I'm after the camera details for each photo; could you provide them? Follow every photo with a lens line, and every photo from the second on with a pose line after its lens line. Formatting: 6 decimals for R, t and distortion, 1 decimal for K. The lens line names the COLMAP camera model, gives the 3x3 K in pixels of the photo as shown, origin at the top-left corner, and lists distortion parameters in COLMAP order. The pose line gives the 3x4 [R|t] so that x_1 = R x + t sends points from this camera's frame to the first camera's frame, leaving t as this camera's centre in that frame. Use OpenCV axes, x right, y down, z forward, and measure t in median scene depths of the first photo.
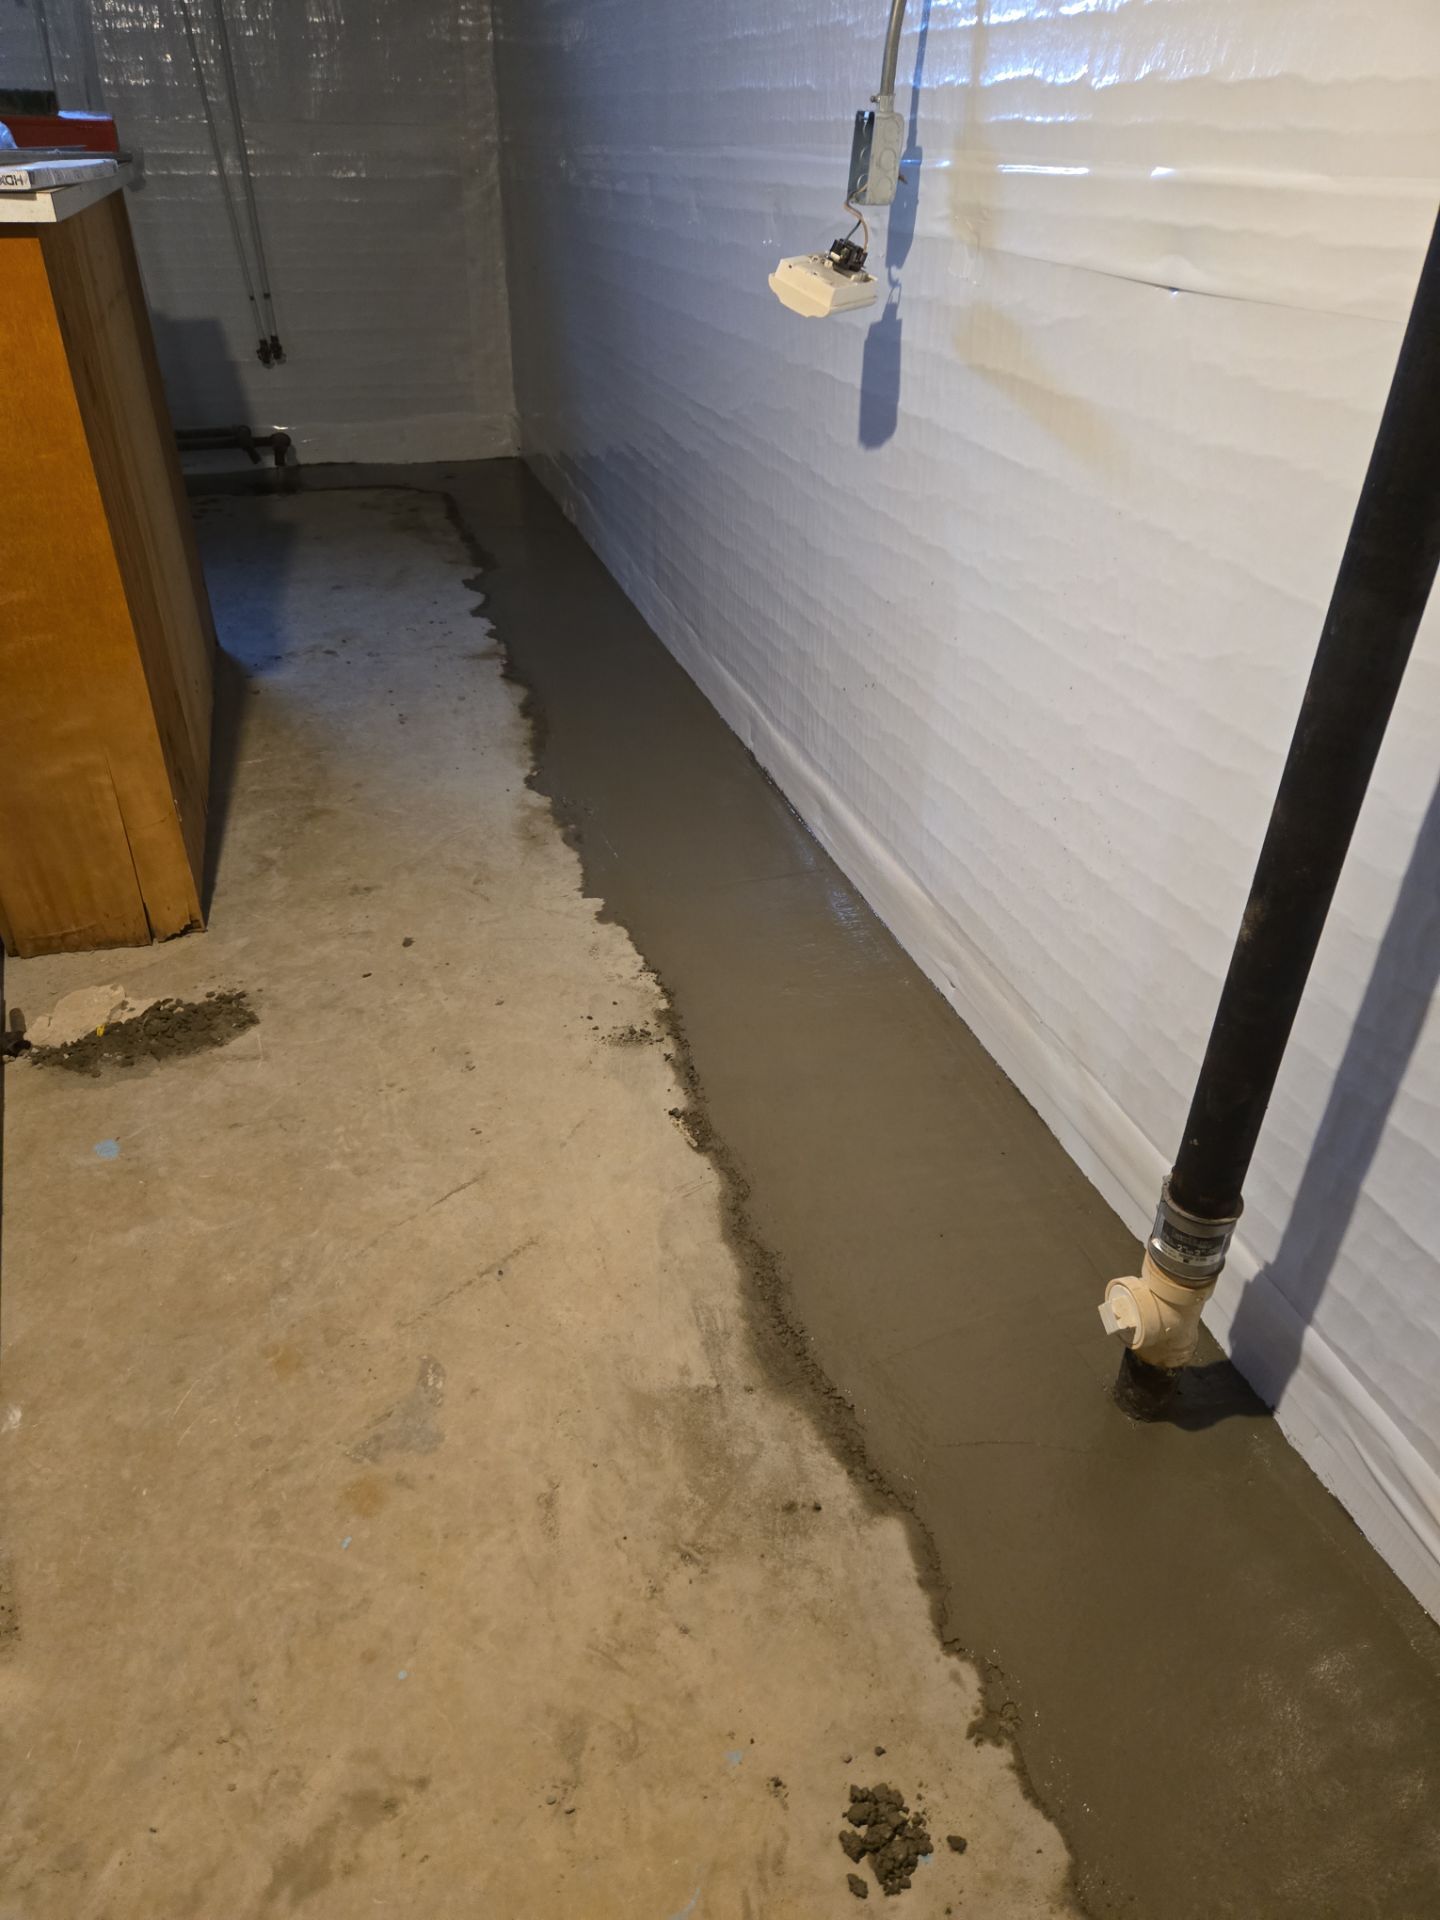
lens RADIAL K [[1284.5, 0, 720.0], [0, 1284.5, 960.0], [0, 0, 1]] dist [0.071372, -0.053598]
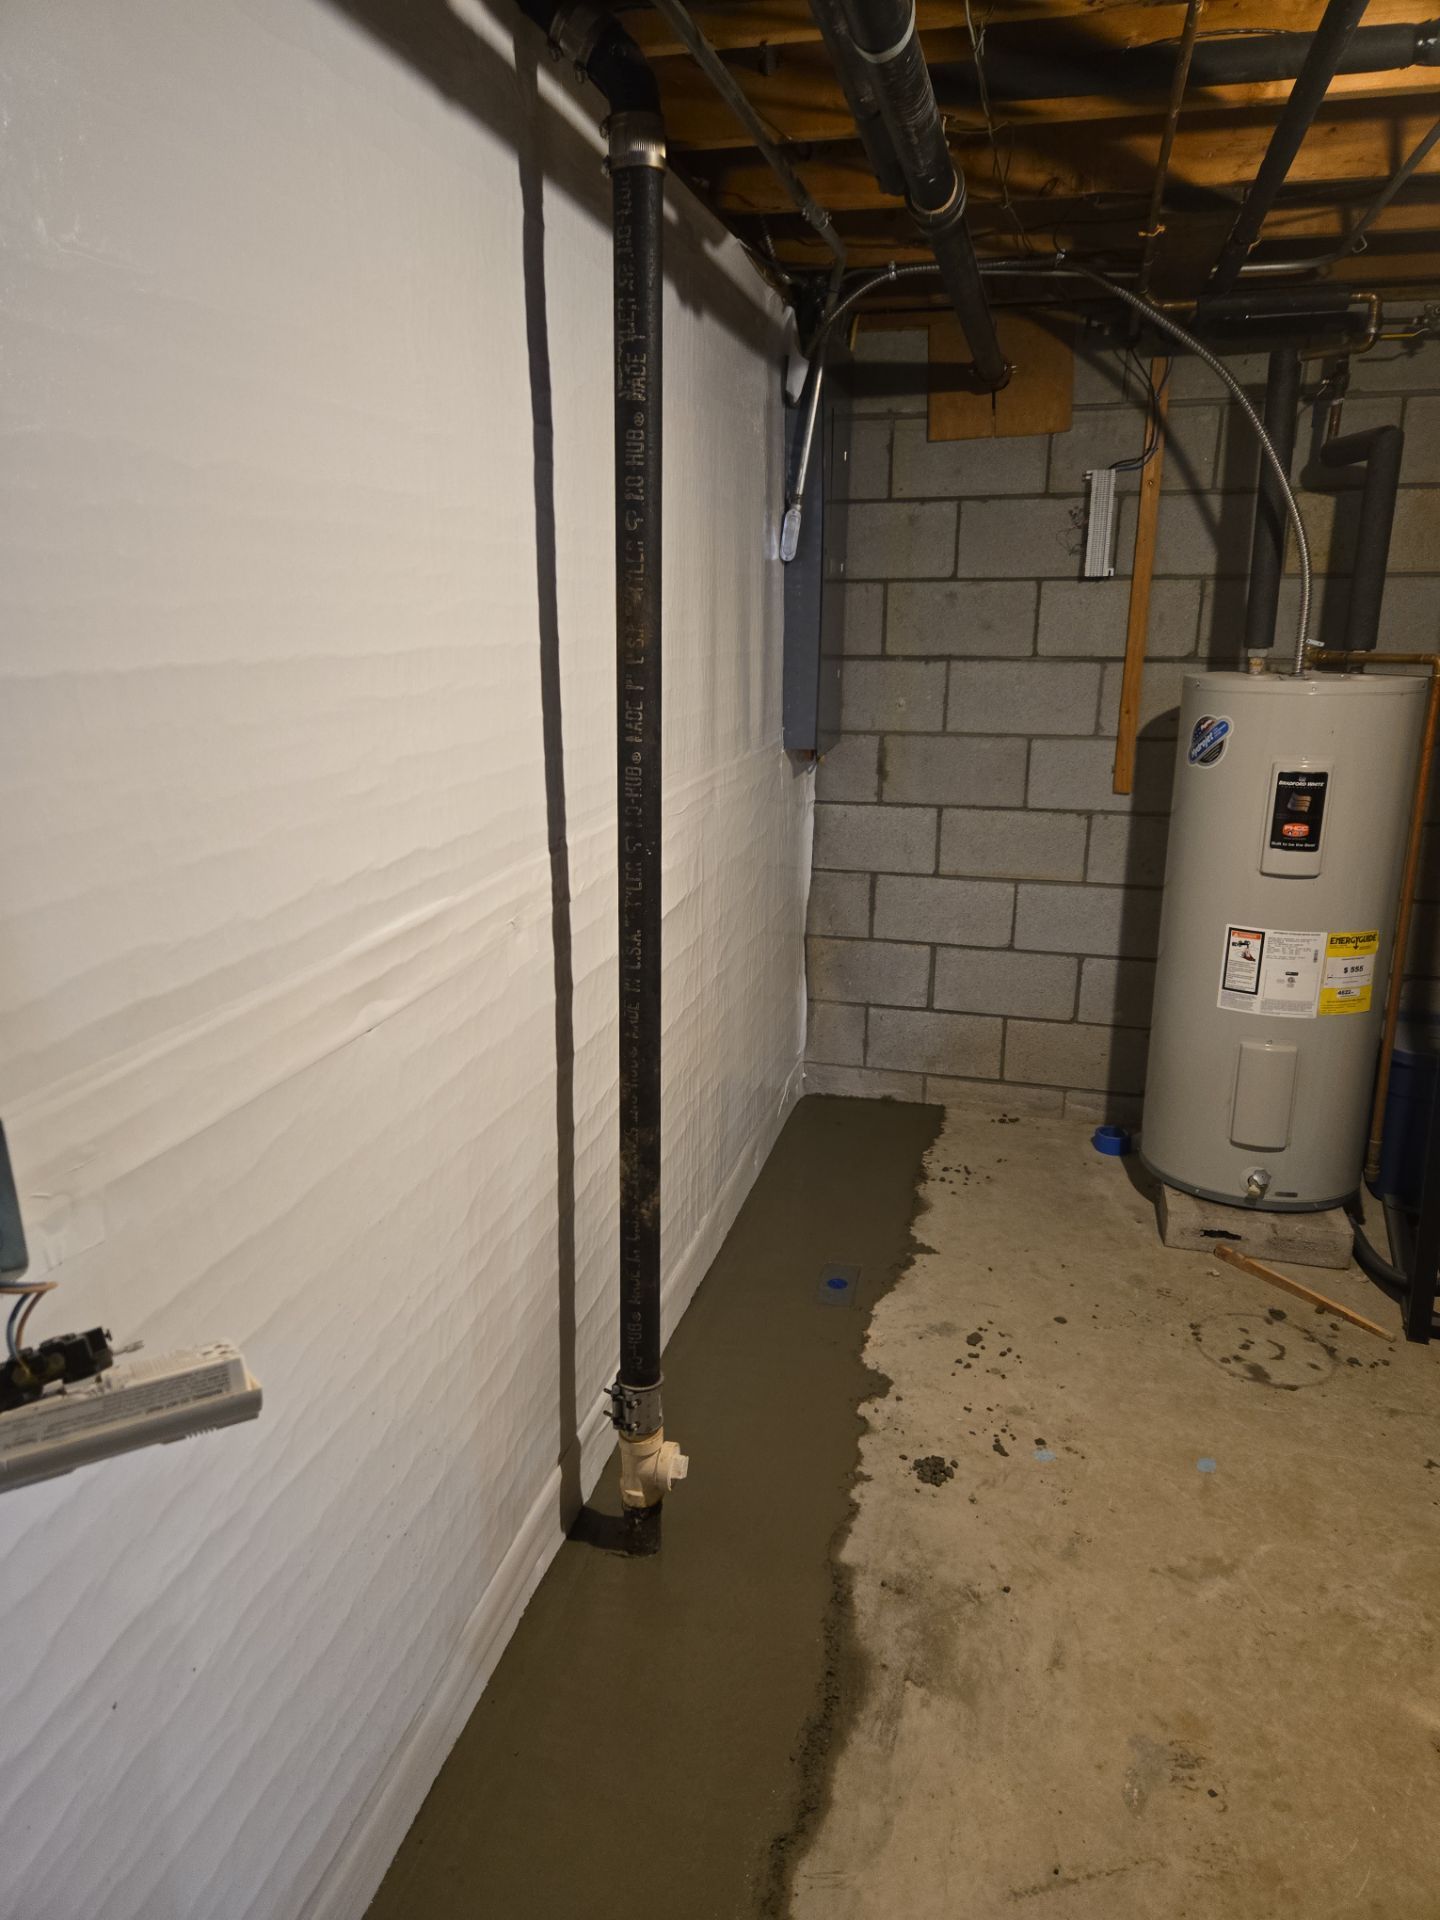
lens RADIAL K [[1284.5, 0, 720.0], [0, 1284.5, 960.0], [0, 0, 1]] dist [0.071372, -0.053598]
pose [[-0.855881, -0.153987, 0.493717, -0.388436], [0.270058, 0.681085, 0.680582, -1.128231], [-0.441064, 0.715829, -0.541342, 1.331071]]
